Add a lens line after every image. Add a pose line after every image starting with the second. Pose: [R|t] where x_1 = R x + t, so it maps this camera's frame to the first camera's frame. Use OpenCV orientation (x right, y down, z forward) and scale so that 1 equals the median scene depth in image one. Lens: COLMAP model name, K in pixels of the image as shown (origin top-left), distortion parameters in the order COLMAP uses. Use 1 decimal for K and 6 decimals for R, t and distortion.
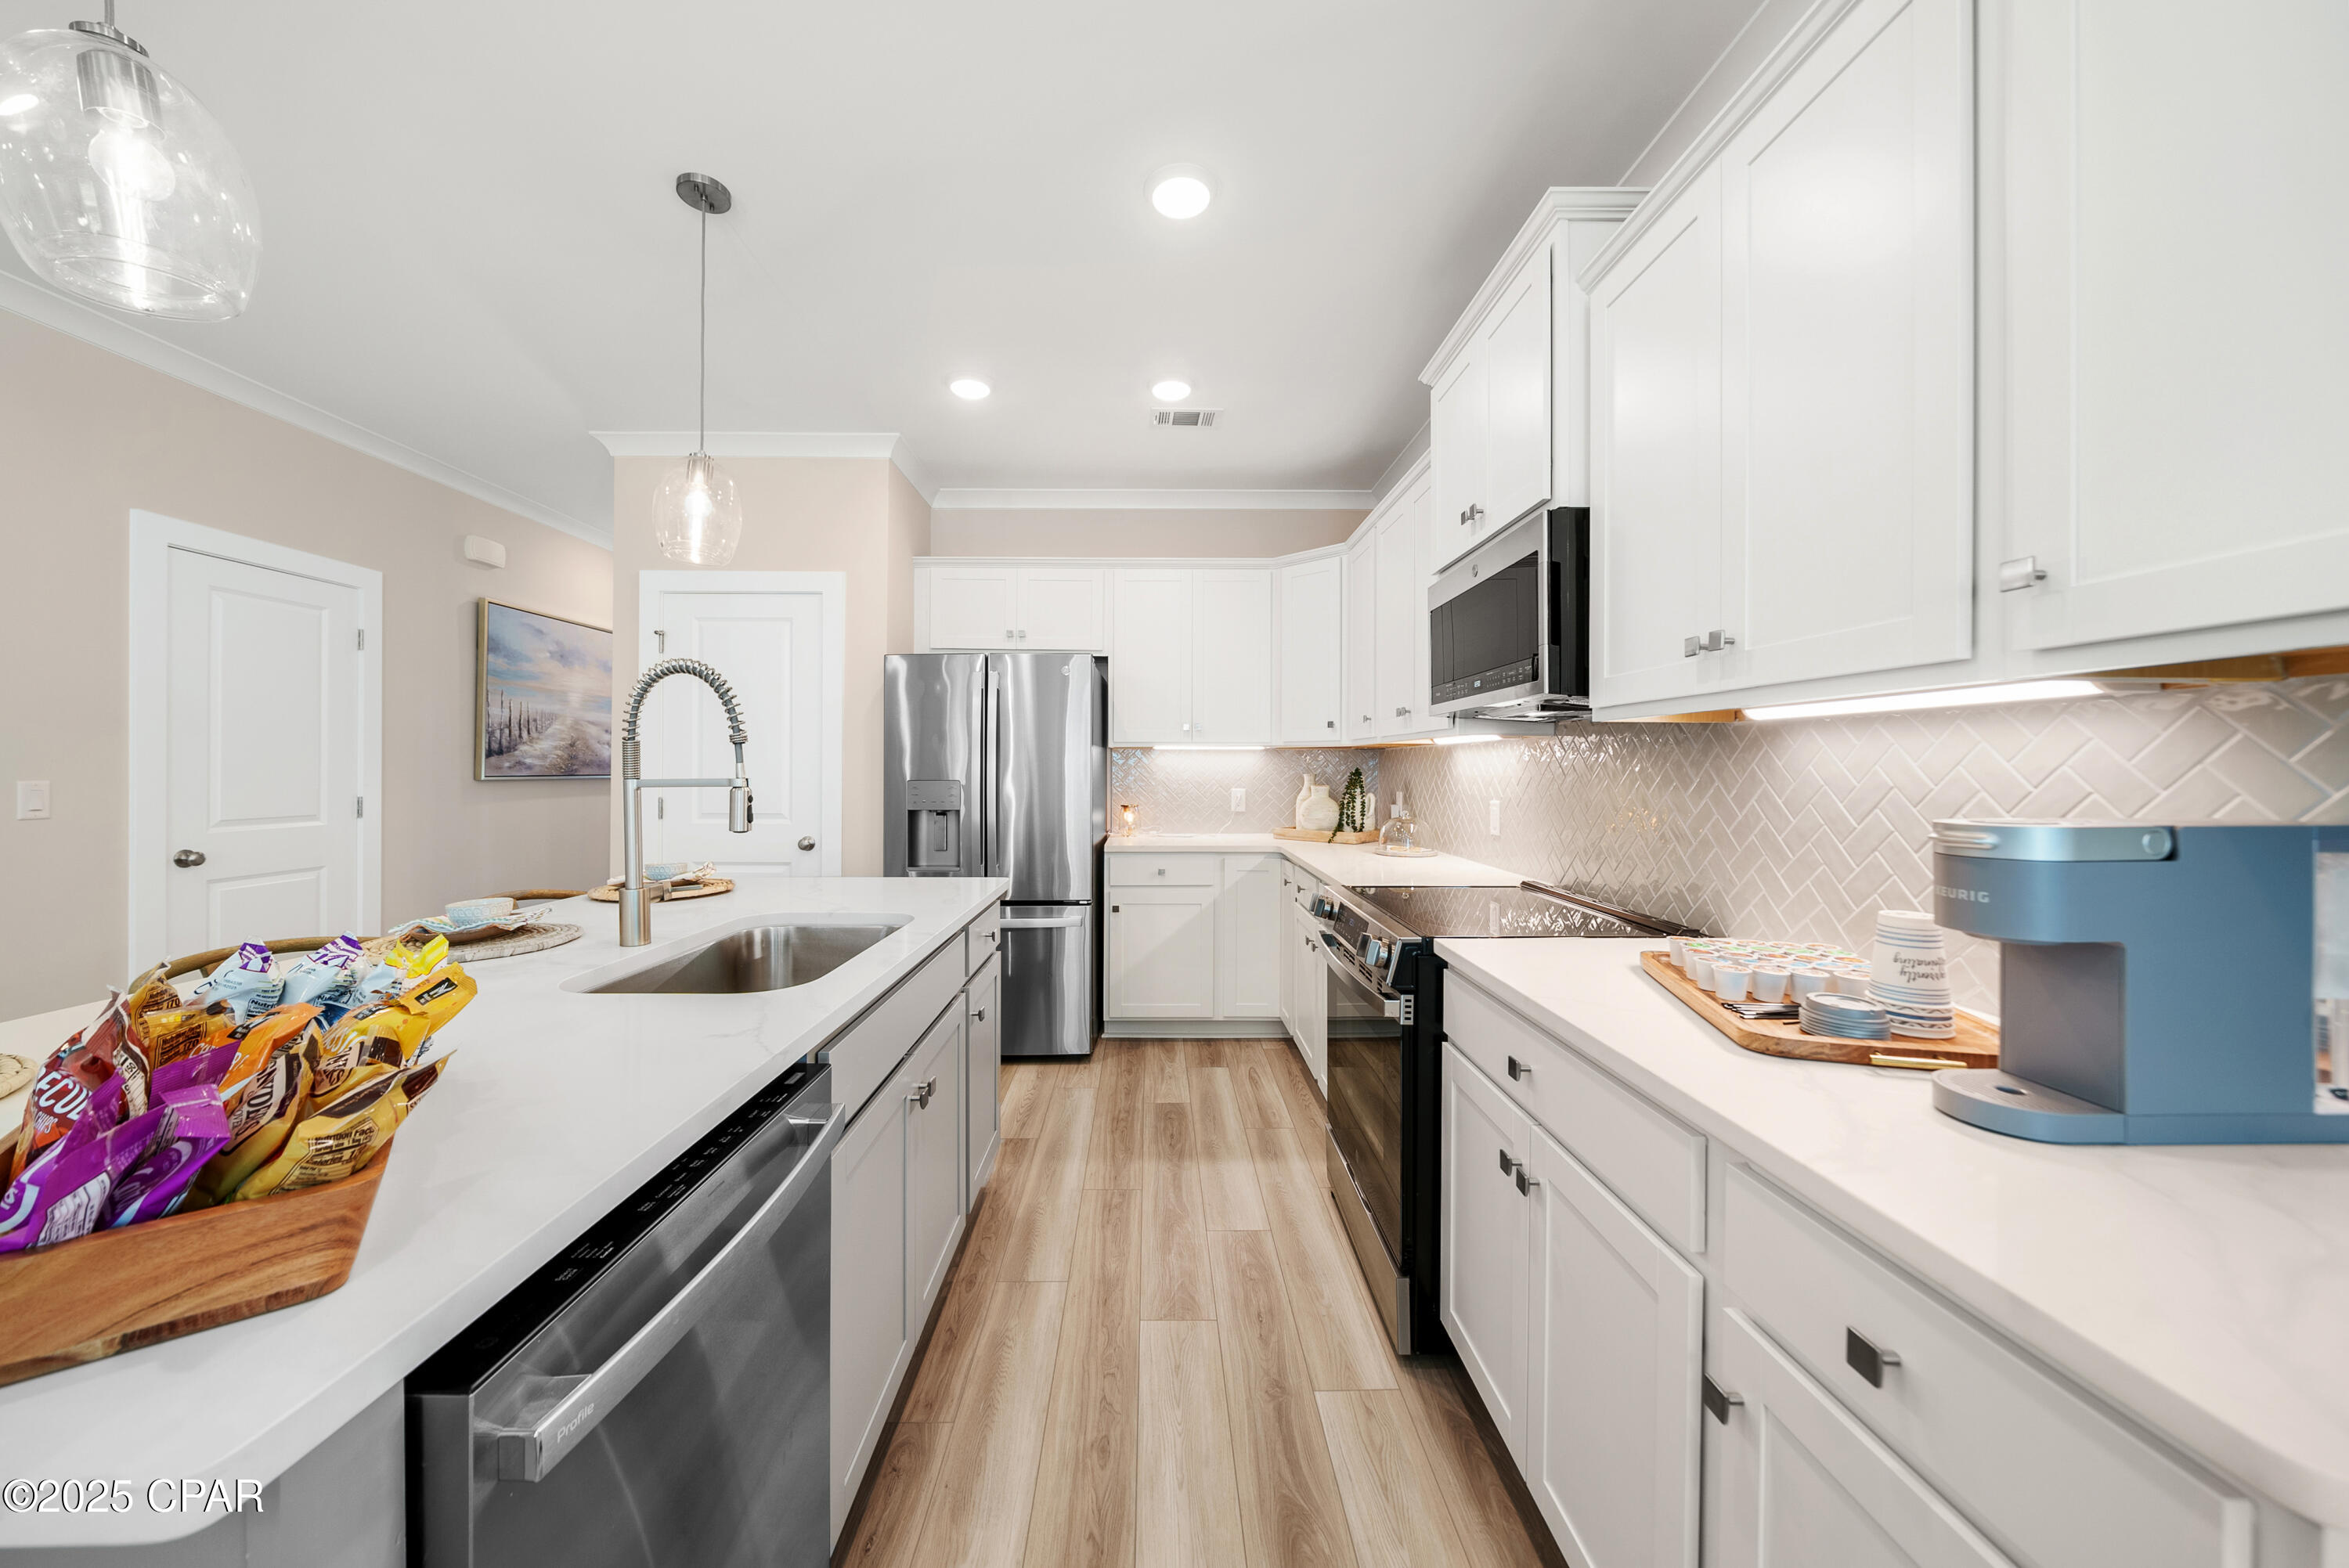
lens RADIAL K [[825.5, 0, 1169.9], [0, 825.5, 745.2], [0, 0, 1]] dist [0.000464, 0.000012]
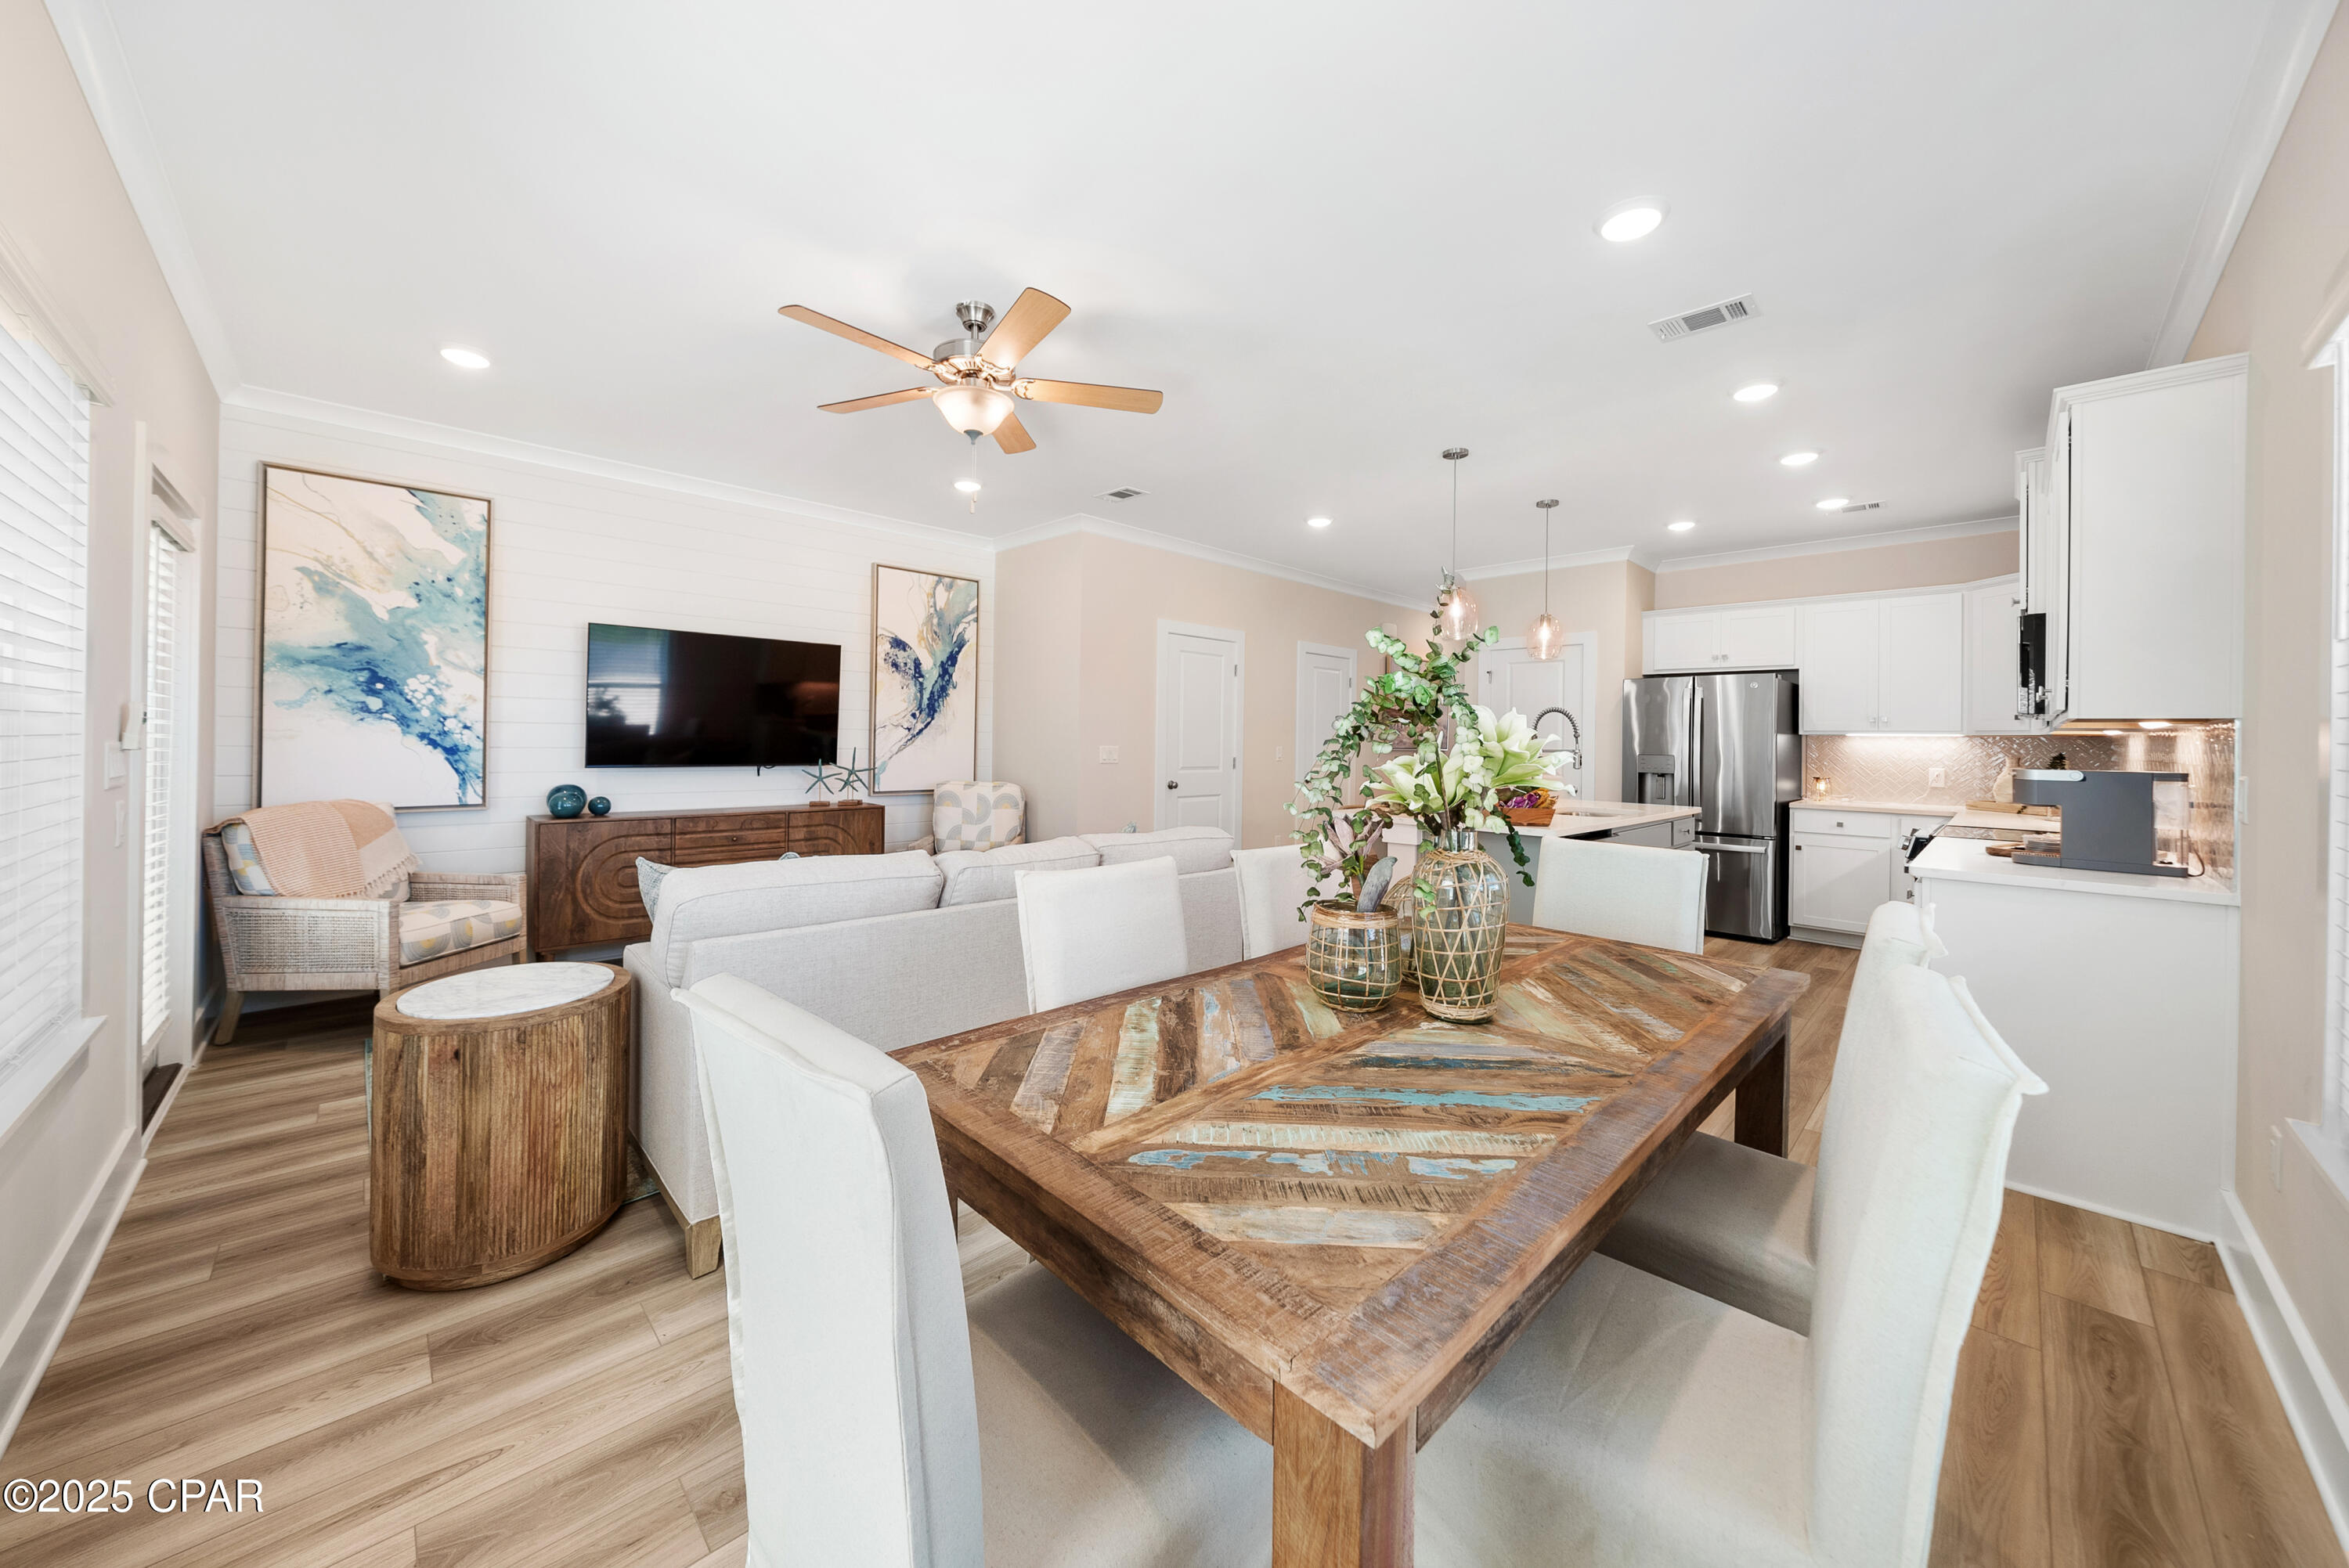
lens RADIAL K [[825.5, 0, 1169.9], [0, 825.5, 745.2], [0, 0, 1]] dist [0.000464, 0.000012]
pose [[0.682567, 0.002292, -0.730820, 0.226006], [0.001374, 0.999989, 0.004420, 0.013558], [0.730822, -0.004021, 0.682556, -0.734916]]
